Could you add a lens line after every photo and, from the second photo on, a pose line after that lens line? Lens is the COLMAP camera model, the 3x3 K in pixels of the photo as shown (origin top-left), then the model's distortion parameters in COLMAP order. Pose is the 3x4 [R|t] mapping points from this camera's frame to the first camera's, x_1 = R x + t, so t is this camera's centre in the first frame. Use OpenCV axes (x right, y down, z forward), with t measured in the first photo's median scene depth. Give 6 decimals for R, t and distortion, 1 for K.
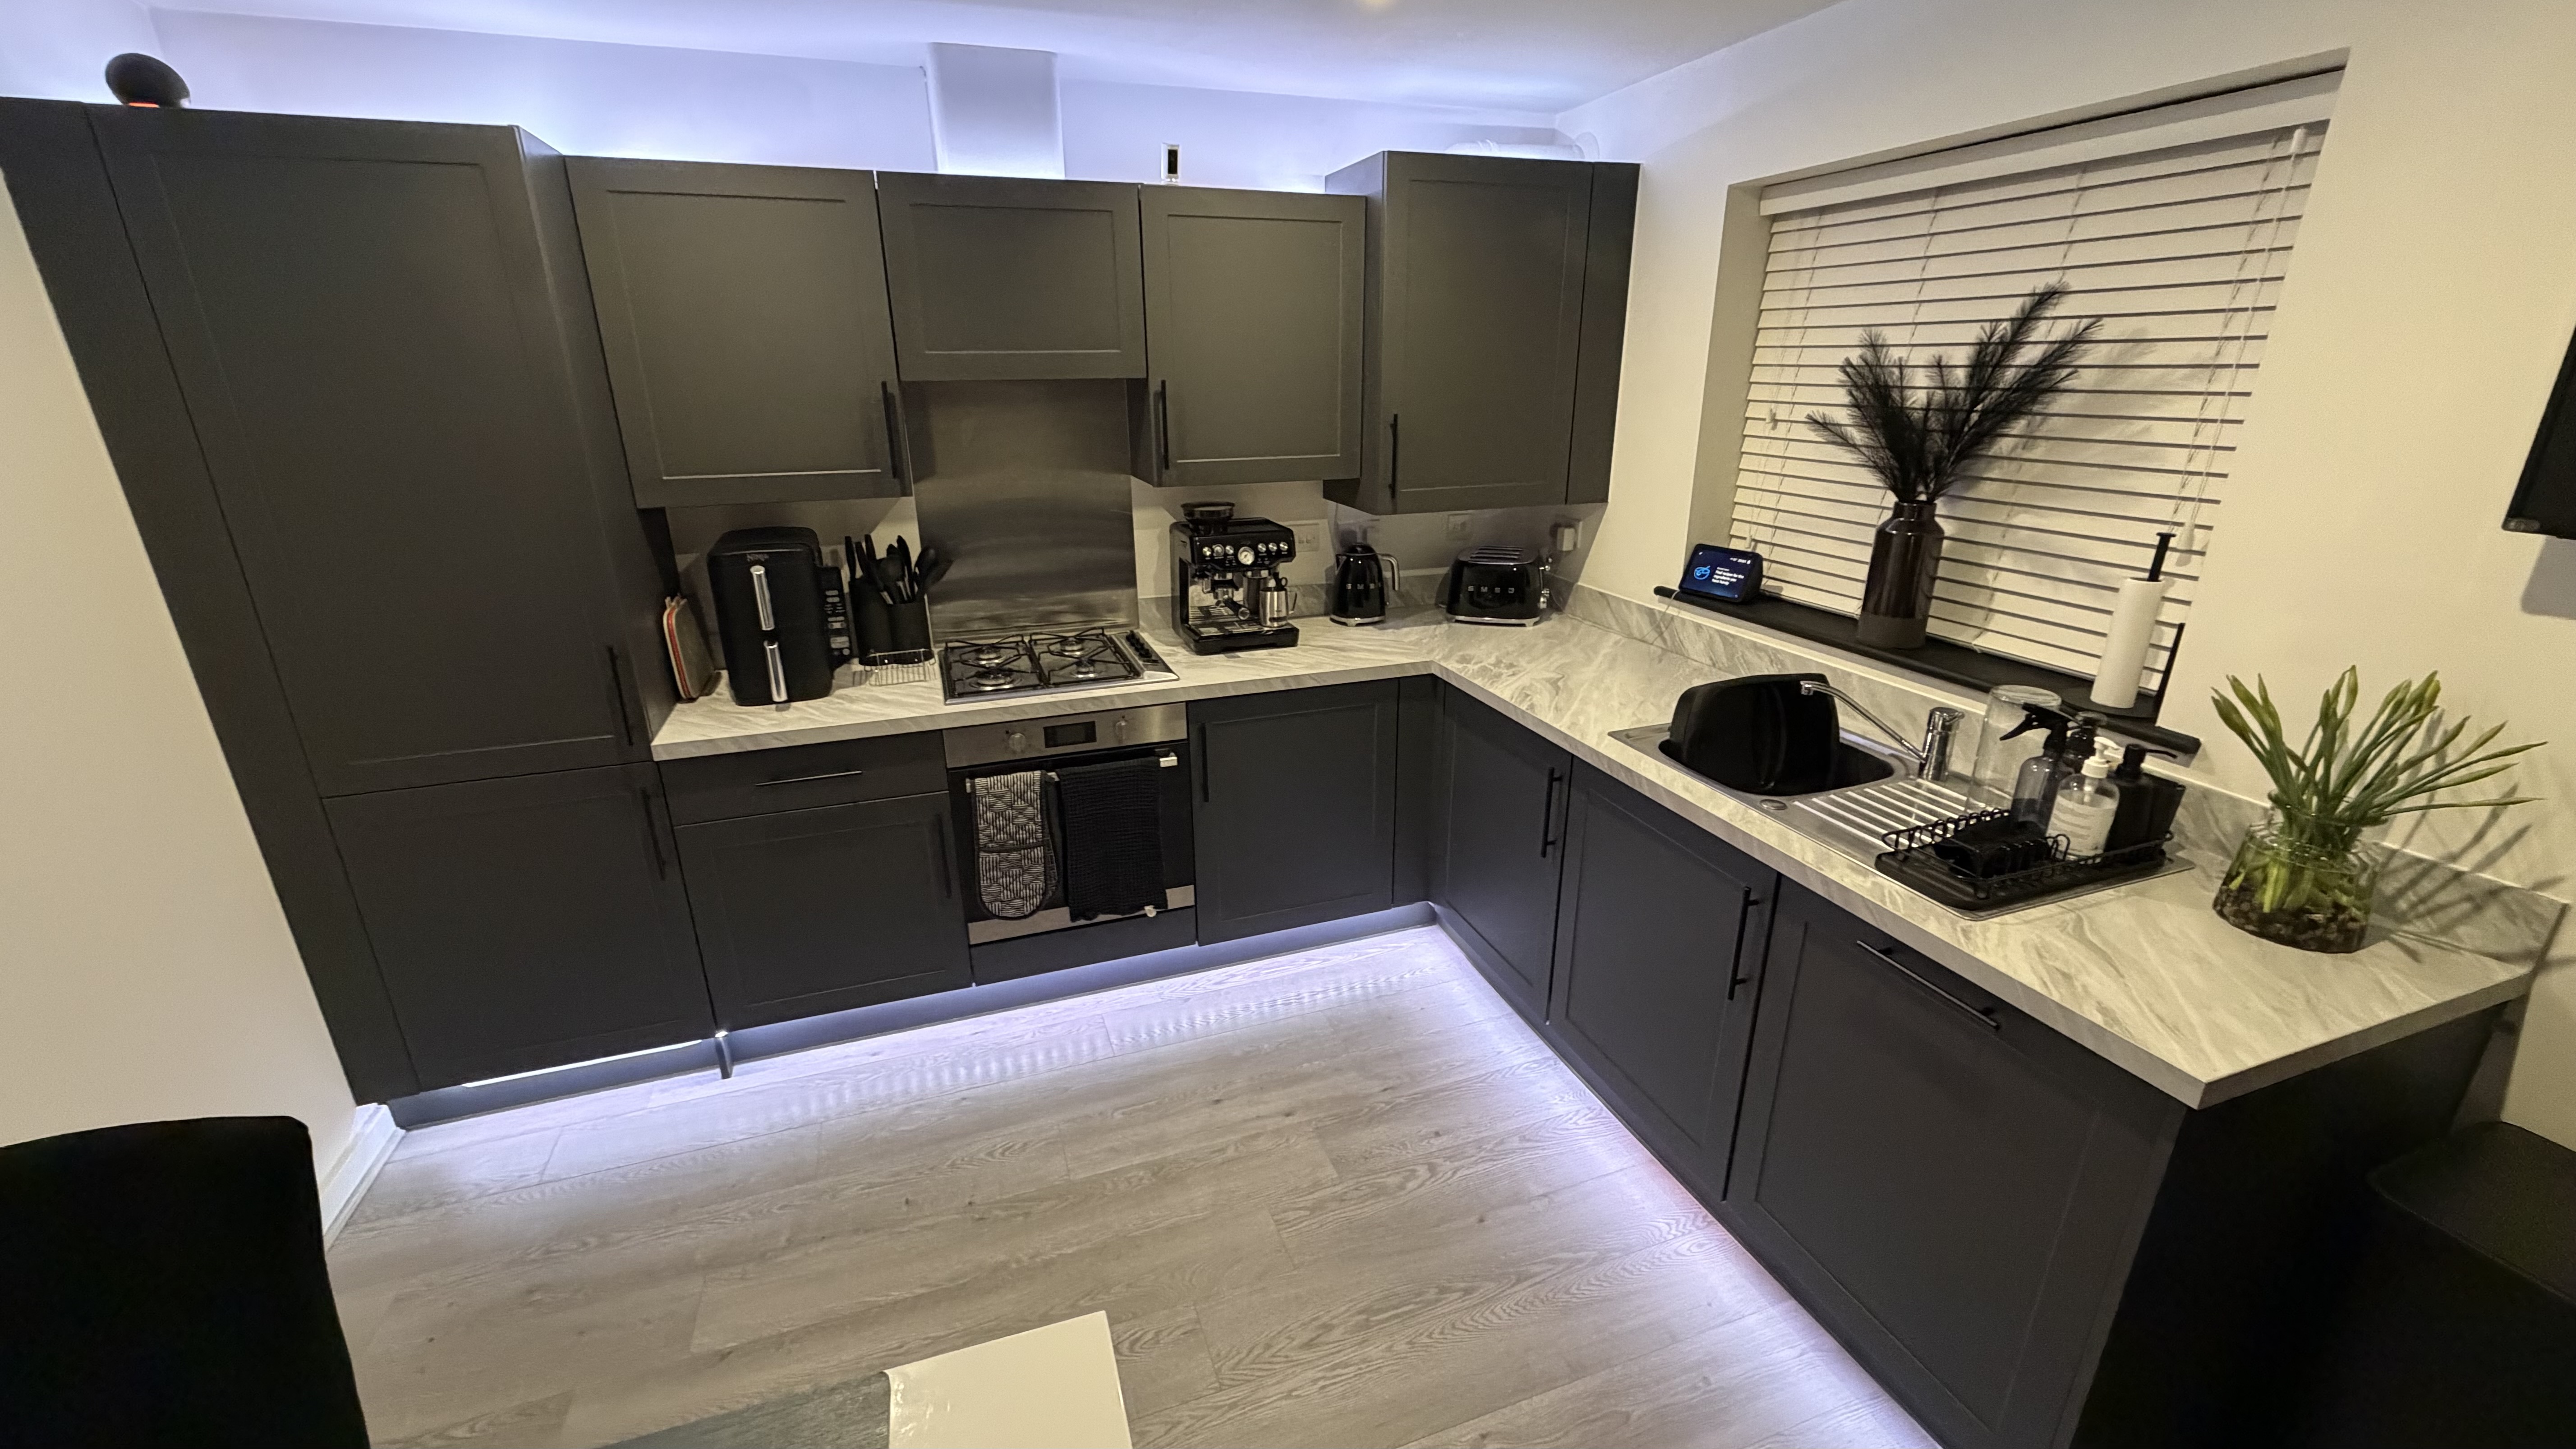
lens RADIAL K [[1027.2, 0, 1279.5], [0, 1027.2, 718.3], [0, 0, 1]] dist [0.002039, -0.000352]
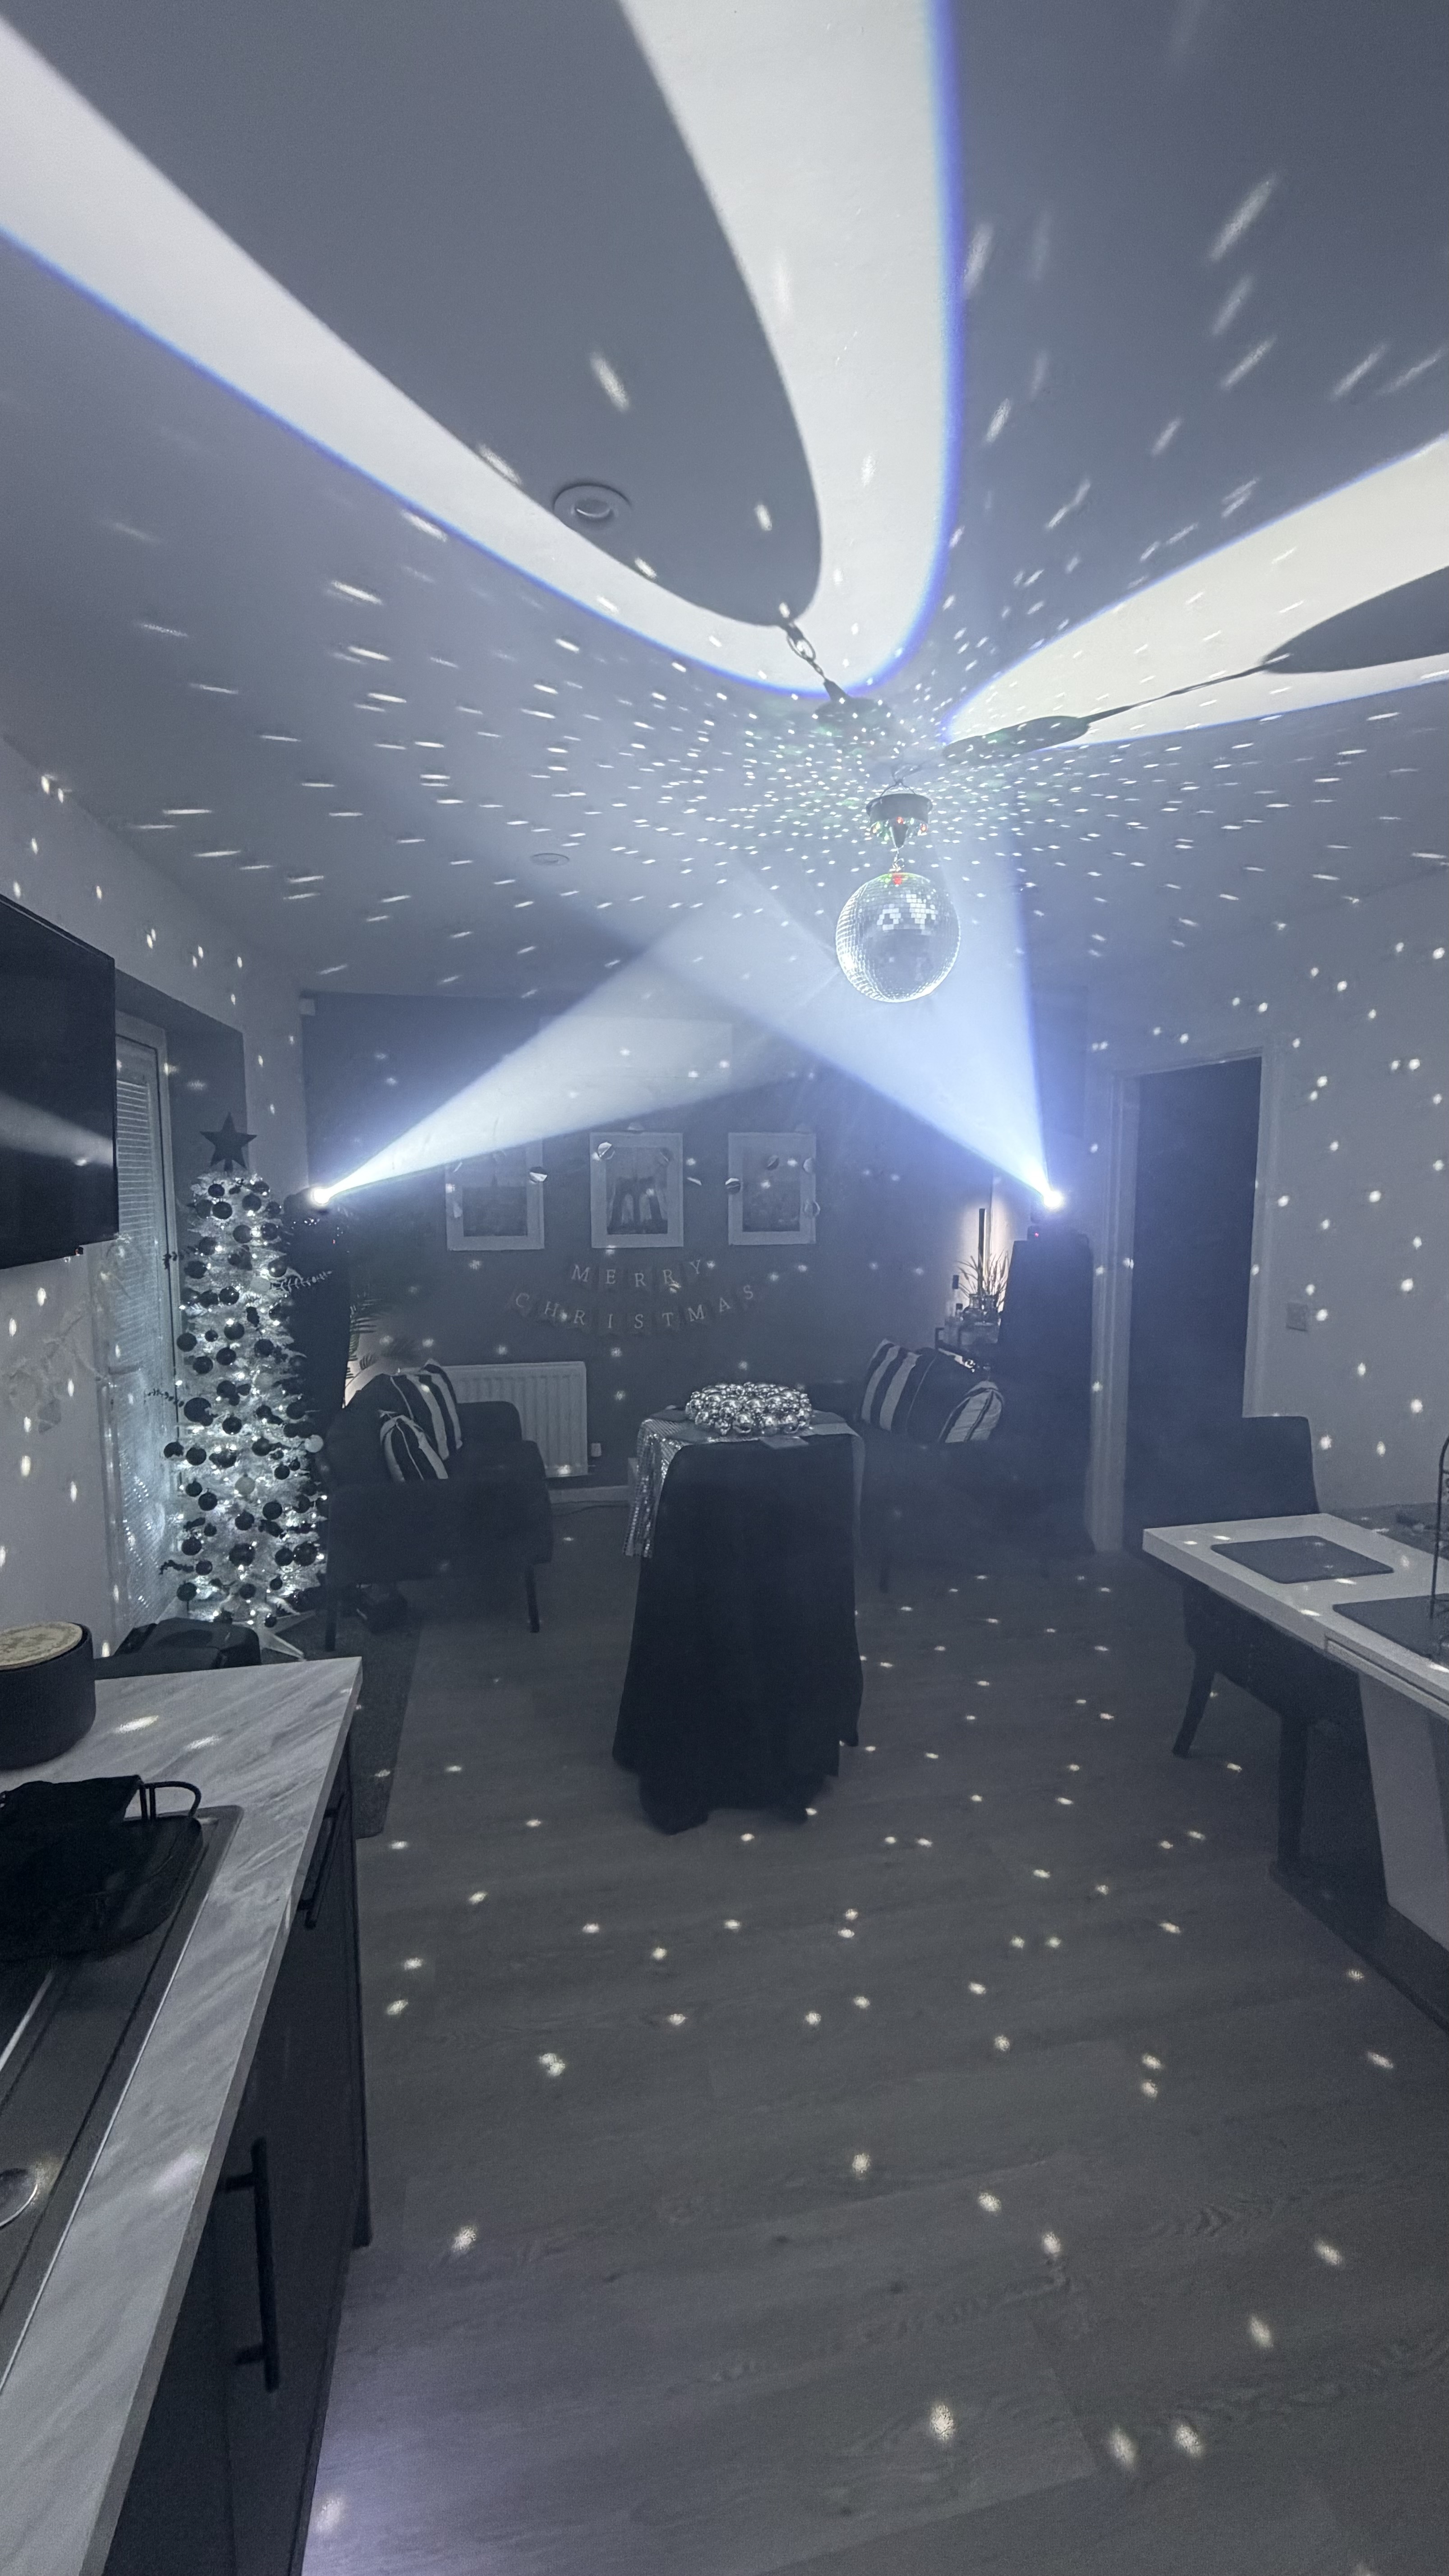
lens RADIAL K [[1027.2, 0, 726.5], [0, 1027.2, 1284.0], [0, 0, 1]] dist [0.002039, -0.000352]
pose [[-0.991644, -0.004321, 0.128934, 0.140180], [0.051097, 0.904545, 0.423304, -0.294054], [-0.118456, 0.426355, -0.896766, 0.946245]]
